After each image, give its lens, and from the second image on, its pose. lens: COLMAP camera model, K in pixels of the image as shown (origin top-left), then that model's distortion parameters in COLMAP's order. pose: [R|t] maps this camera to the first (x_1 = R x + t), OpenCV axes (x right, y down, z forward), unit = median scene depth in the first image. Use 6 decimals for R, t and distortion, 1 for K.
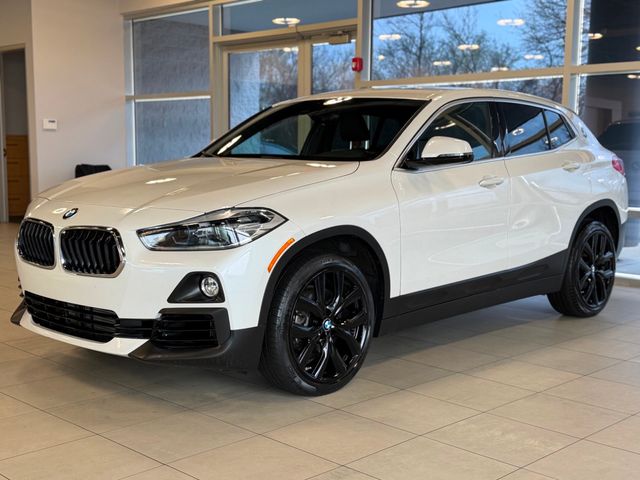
lens RADIAL K [[832.7, 0, 320.0], [0, 832.7, 240.0], [0, 0, 1]] dist [0.134311, -0.026991]
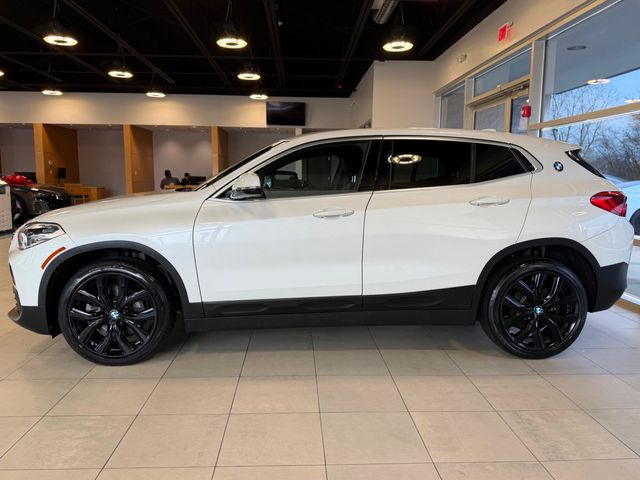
lens RADIAL K [[490.4, 0, 320.0], [0, 490.4, 240.0], [0, 0, 1]] dist [0.110286, -0.174490]
pose [[0.736428, 0.082653, -0.671448, 0.650813], [-0.074647, 0.996376, 0.040780, -0.061666], [0.672385, 0.020090, 0.739929, 0.535081]]
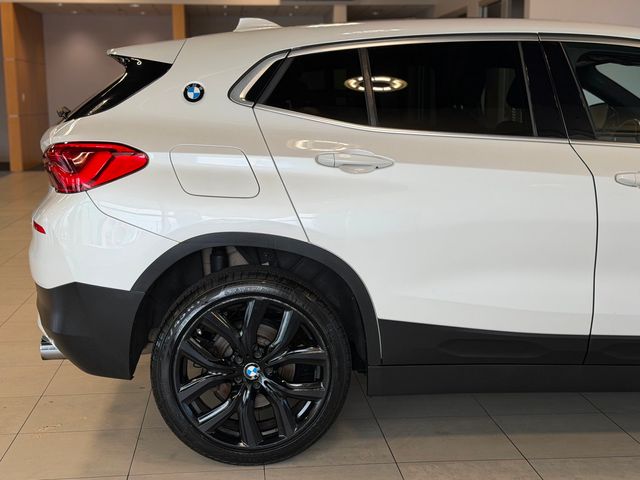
lens RADIAL K [[934.2, 0, 320.0], [0, 934.2, 240.0], [0, 0, 1]] dist [0.112602, -0.029839]
pose [[0.765016, 0.083461, -0.638580, 0.339398], [-0.056347, 0.996439, 0.062729, -0.053503], [0.641541, -0.012007, 0.766995, 0.297028]]
